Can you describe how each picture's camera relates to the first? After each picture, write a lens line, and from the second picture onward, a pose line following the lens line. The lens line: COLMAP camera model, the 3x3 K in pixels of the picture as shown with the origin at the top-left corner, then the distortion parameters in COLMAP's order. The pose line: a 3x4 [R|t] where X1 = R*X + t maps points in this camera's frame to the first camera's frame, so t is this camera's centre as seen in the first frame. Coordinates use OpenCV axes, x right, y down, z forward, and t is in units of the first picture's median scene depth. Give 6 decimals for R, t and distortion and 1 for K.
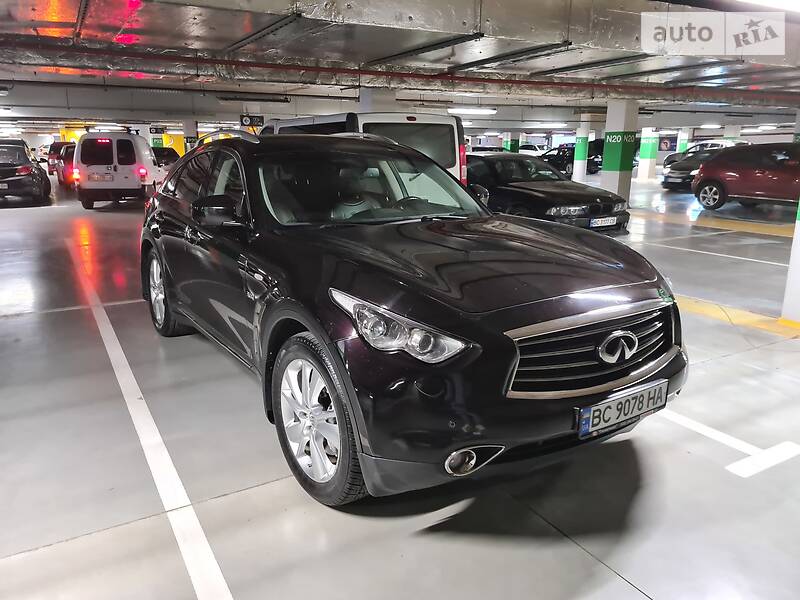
lens RADIAL K [[606.5, 0, 396.5], [0, 606.5, 298.1], [0, 0, 1]] dist [0.033148, -0.011136]
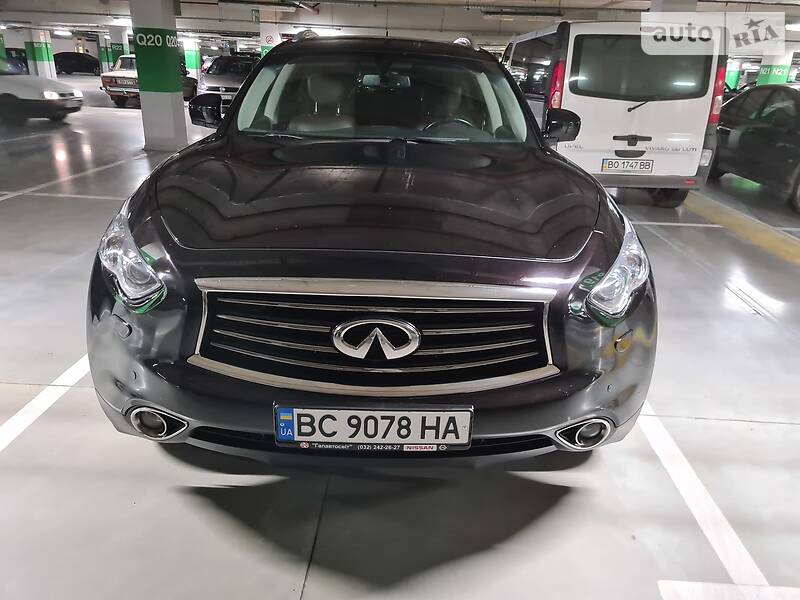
lens RADIAL K [[606.5, 0, 401.4], [0, 606.5, 305.8], [0, 0, 1]] dist [0.033148, -0.011136]
pose [[0.843773, 0.221184, -0.489004, 0.694416], [-0.163737, 0.973781, 0.157929, -0.063580], [0.511114, -0.053188, 0.857866, 0.434045]]
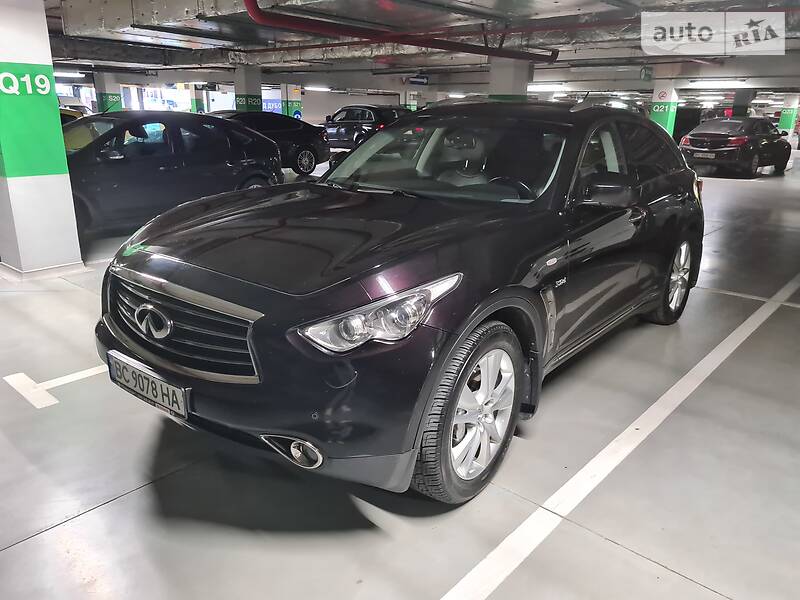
lens RADIAL K [[606.5, 0, 393.9], [0, 606.5, 286.2], [0, 0, 1]] dist [0.033148, -0.011136]
pose [[0.307466, 0.261679, -0.914871, 1.317702], [-0.239881, 0.951708, 0.191597, -0.242689], [0.920827, 0.160551, 0.355390, 0.980244]]
